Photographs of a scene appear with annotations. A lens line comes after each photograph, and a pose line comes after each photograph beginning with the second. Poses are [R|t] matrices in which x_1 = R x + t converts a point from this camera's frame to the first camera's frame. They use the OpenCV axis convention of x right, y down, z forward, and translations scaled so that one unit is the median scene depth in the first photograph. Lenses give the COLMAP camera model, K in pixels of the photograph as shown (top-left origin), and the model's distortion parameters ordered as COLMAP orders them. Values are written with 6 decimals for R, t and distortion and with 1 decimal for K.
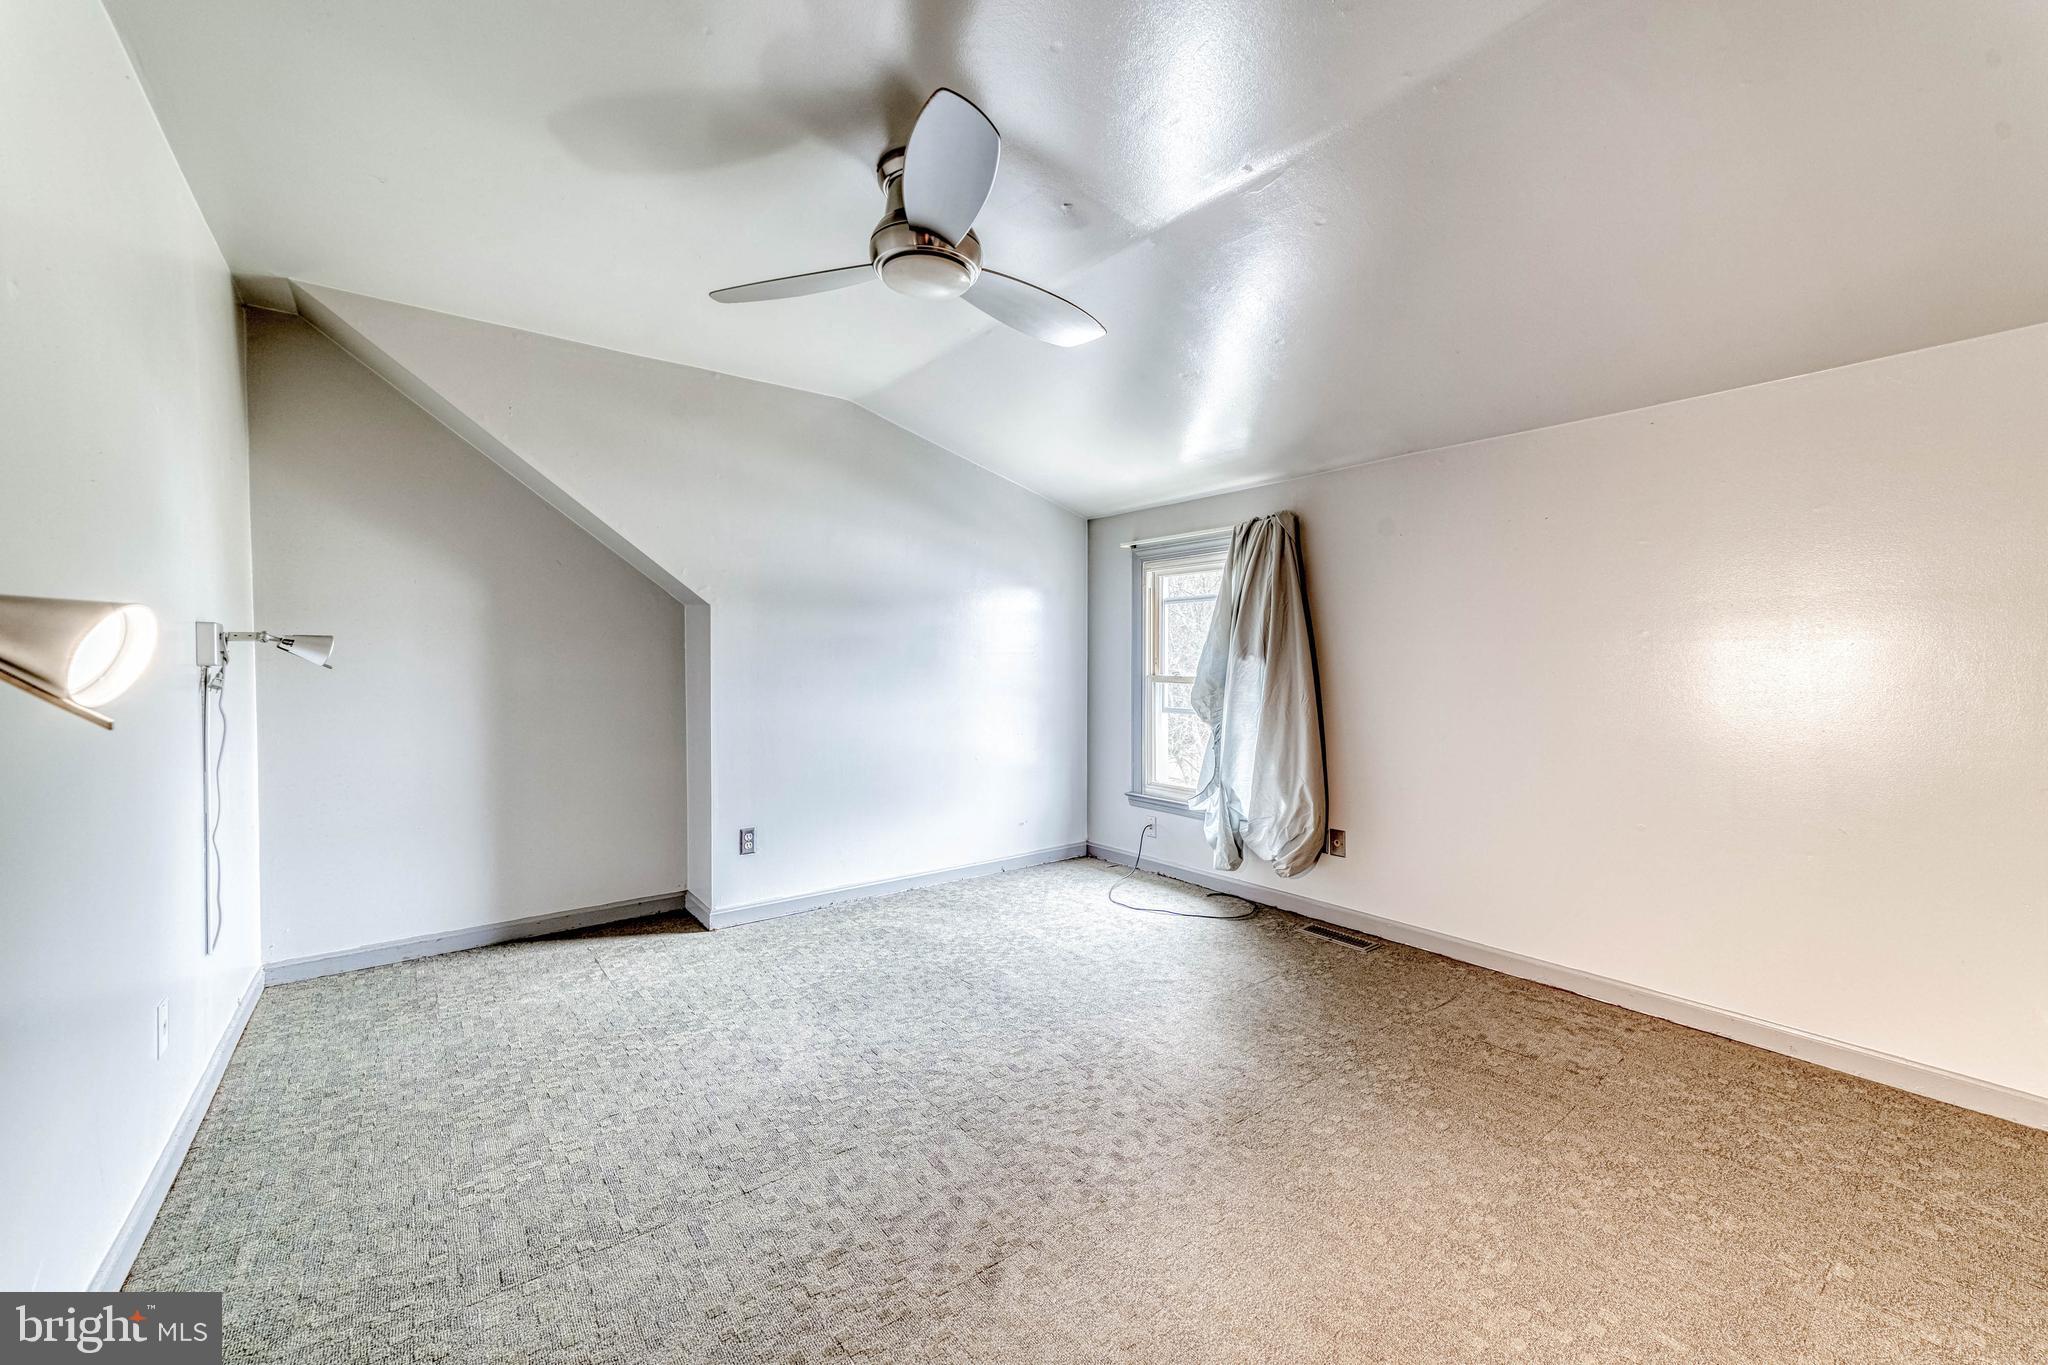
lens RADIAL K [[806.5, 0, 1021.9], [0, 806.5, 669.5], [0, 0, 1]] dist [-0.003062, 0.000027]
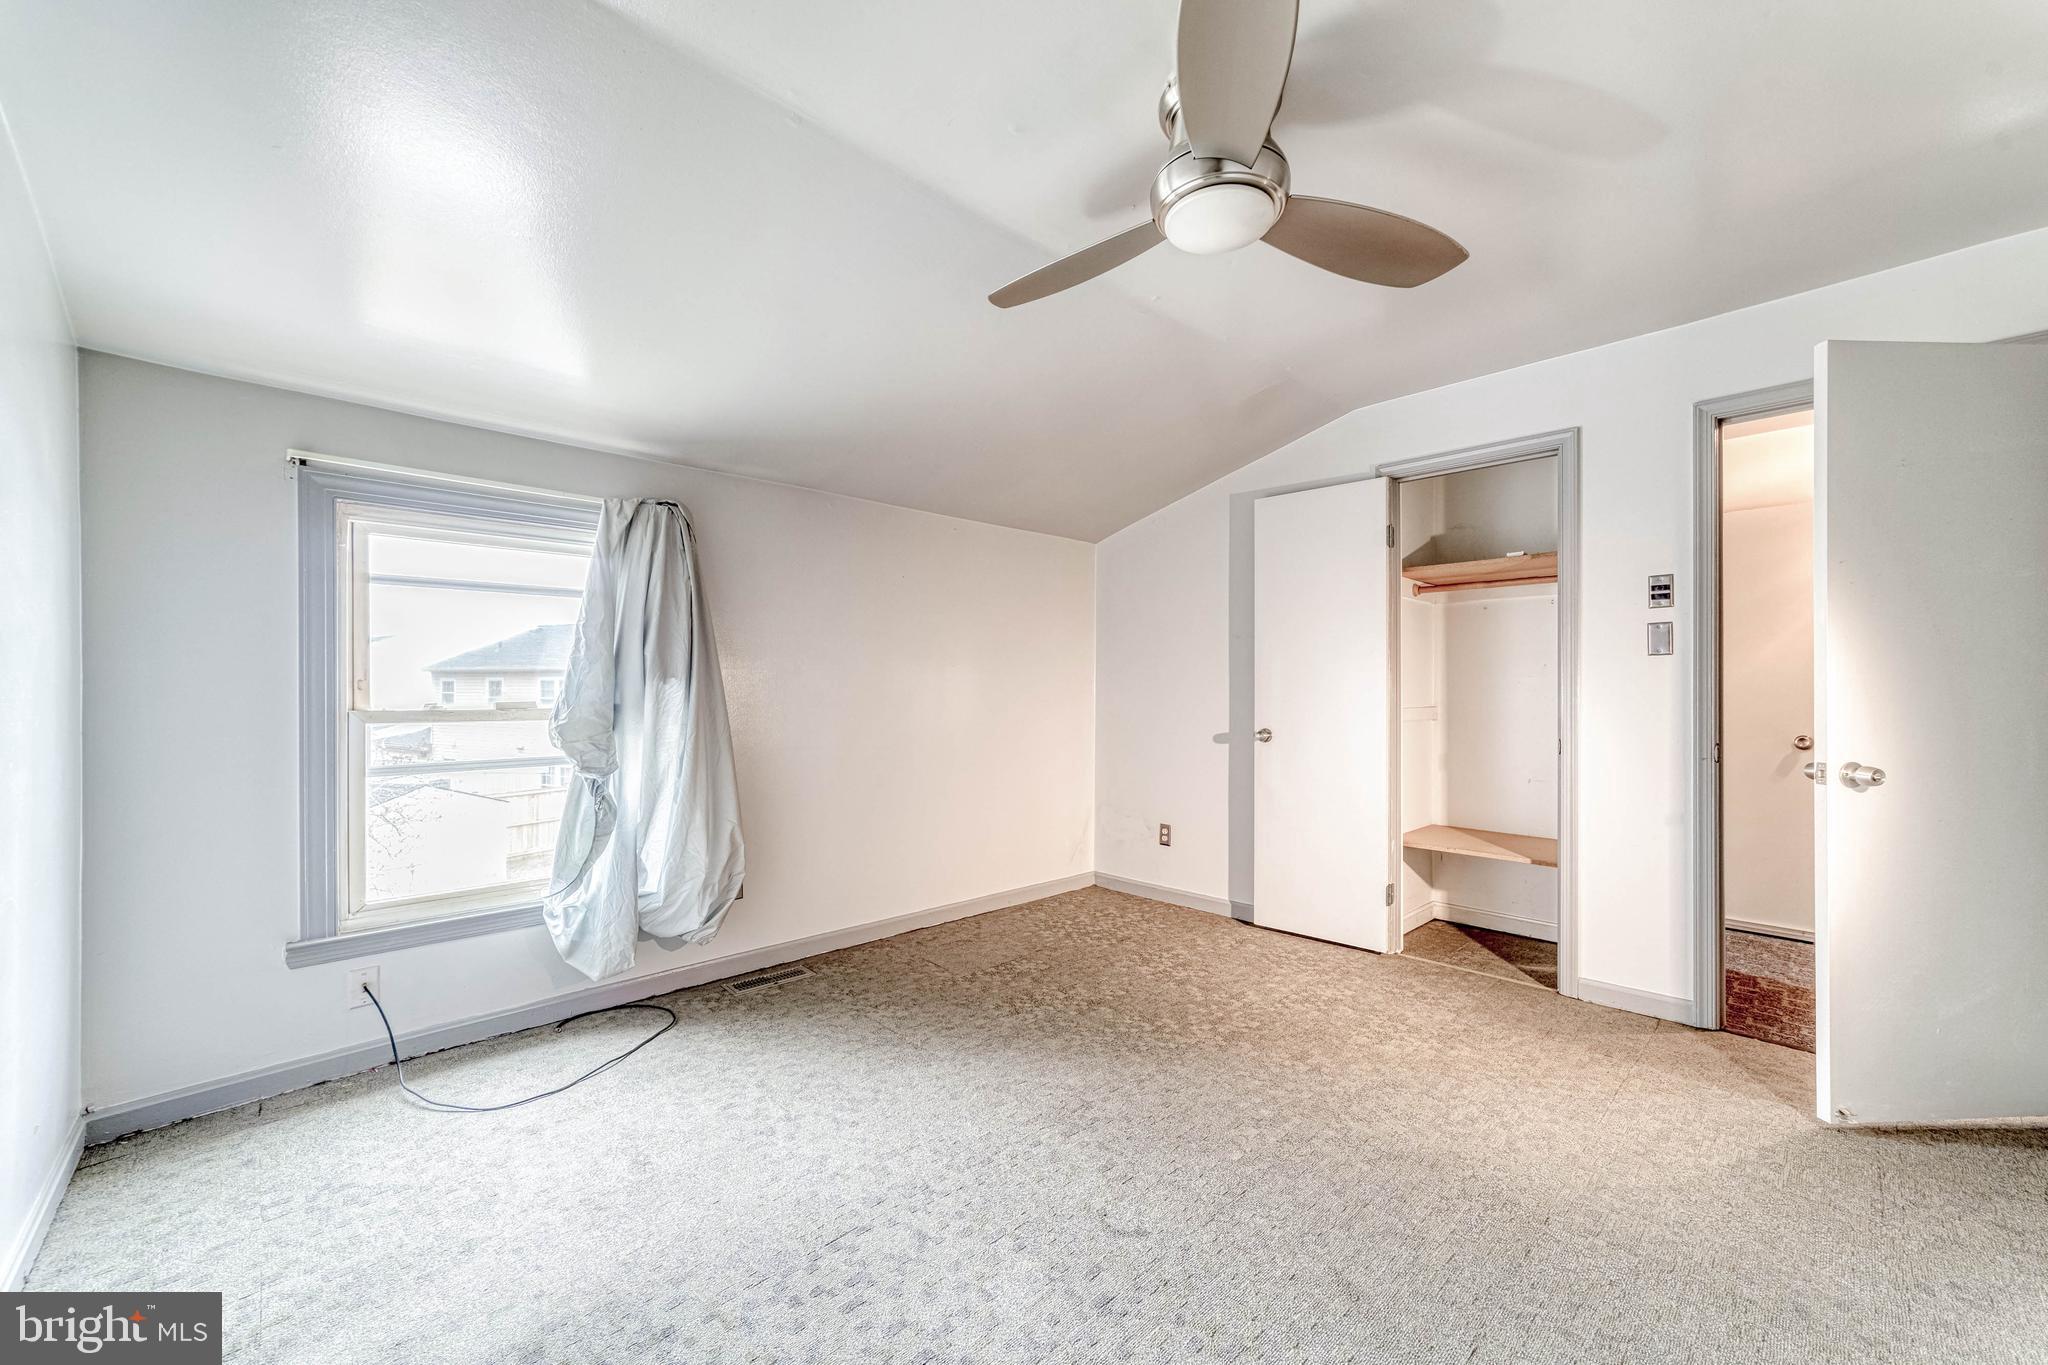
lens RADIAL K [[793.7, 0, 1030.0], [0, 793.7, 692.0], [0, 0, 1]] dist [-0.023590, 0.013557]
pose [[-0.126965, -0.000108, 0.991907, -0.528949], [0.011222, 0.999936, 0.001546, -0.001118], [-0.991844, 0.011327, -0.126956, 0.767550]]
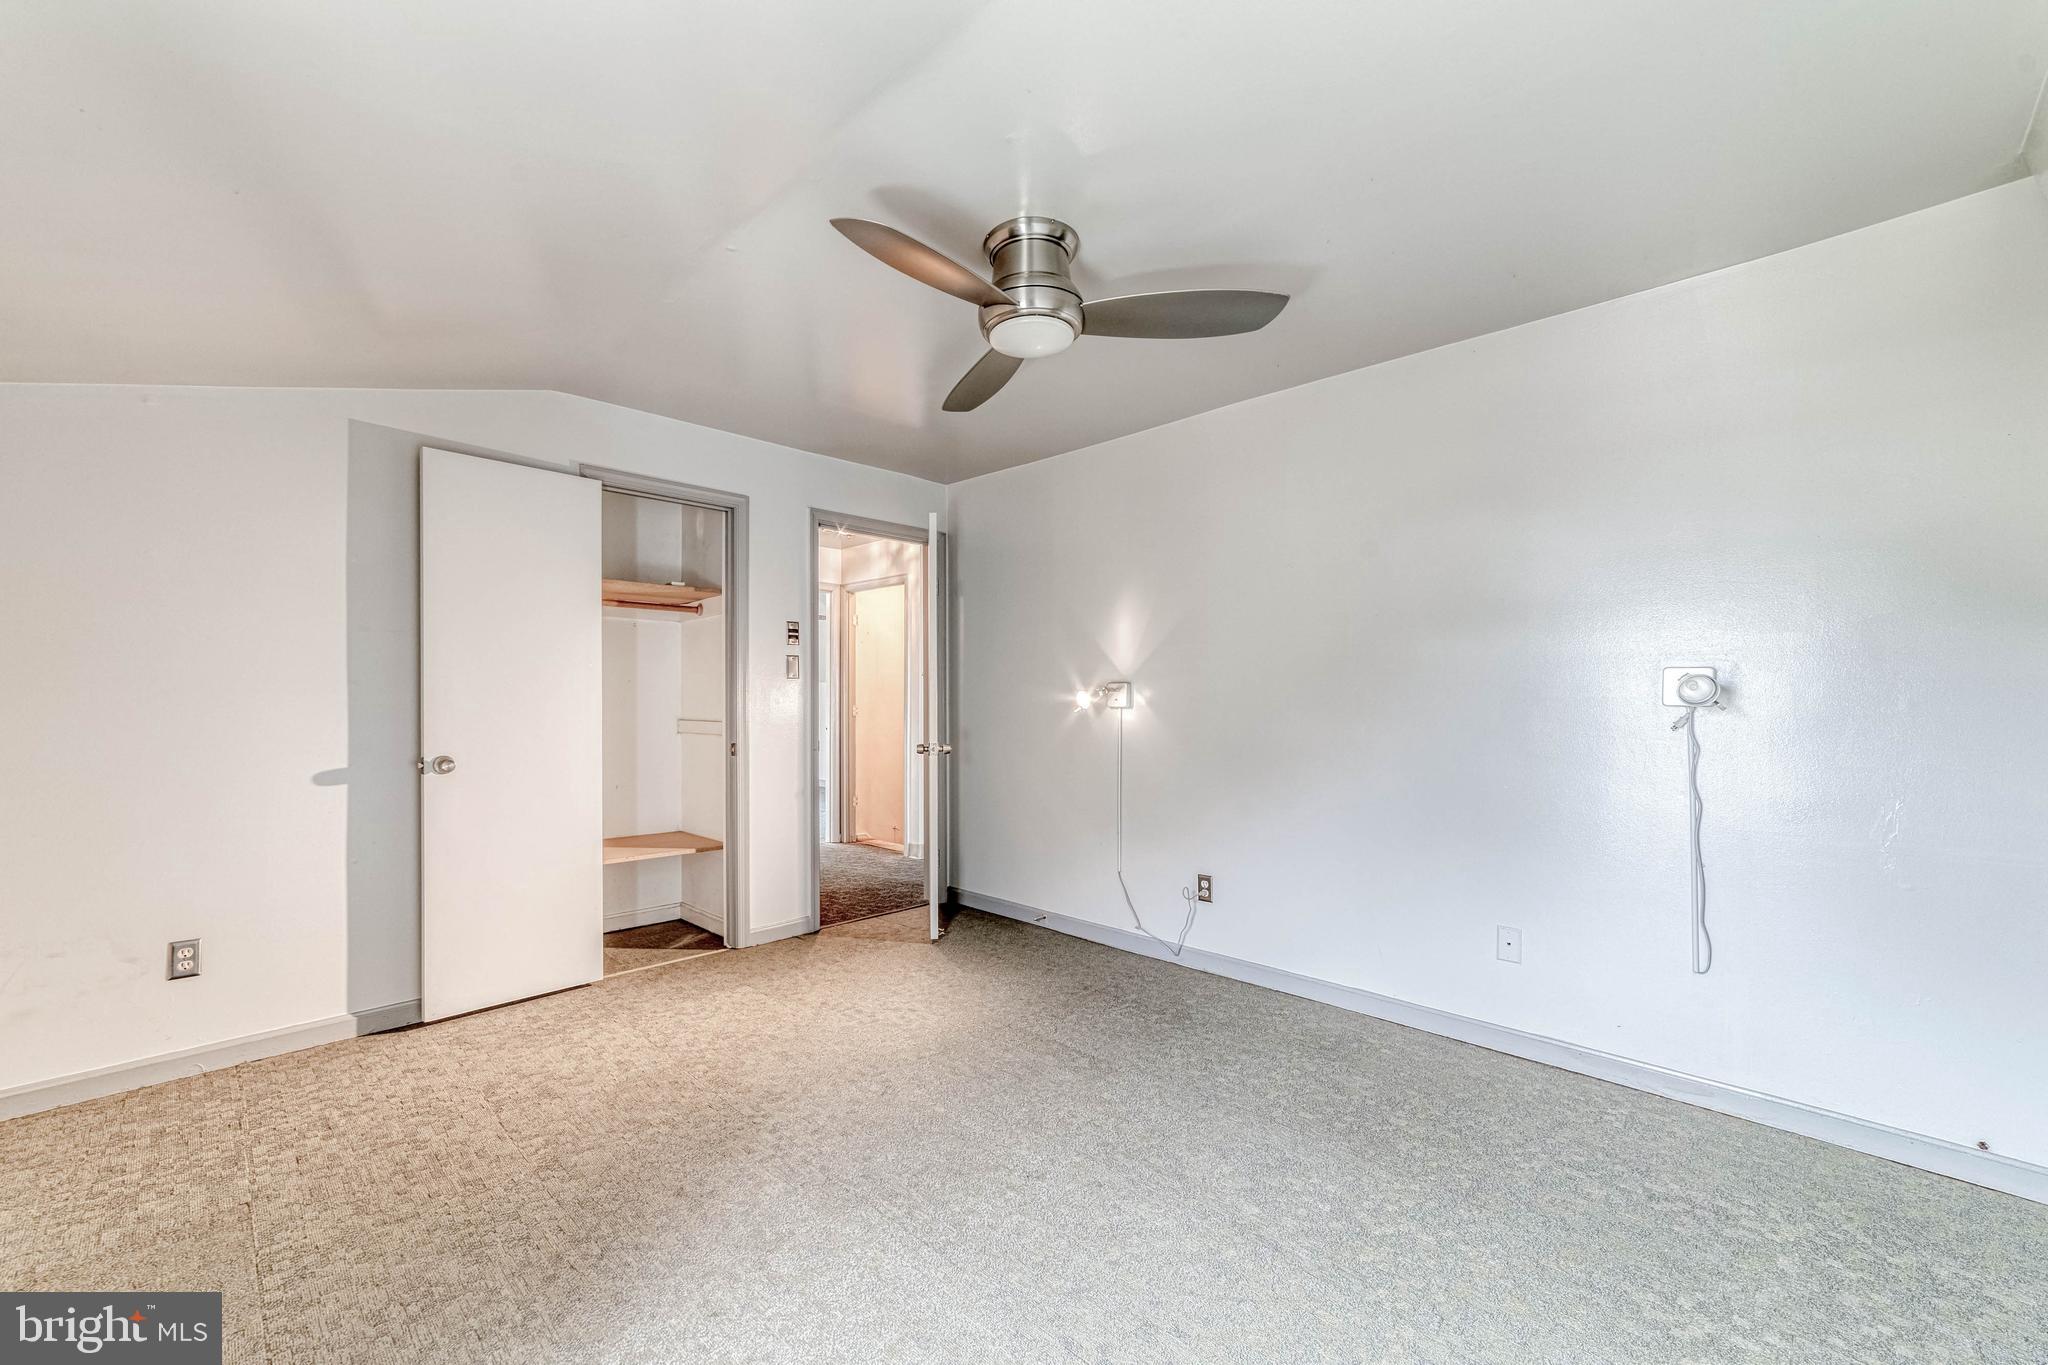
lens RADIAL K [[793.7, 0, 1030.0], [0, 793.7, 692.0], [0, 0, 1]] dist [-0.023590, 0.013557]
pose [[-0.989114, -0.000756, -0.147150, 0.011740], [-0.001708, 0.999978, 0.006347, -0.018238], [0.147142, 0.006530, -0.989094, 1.198231]]
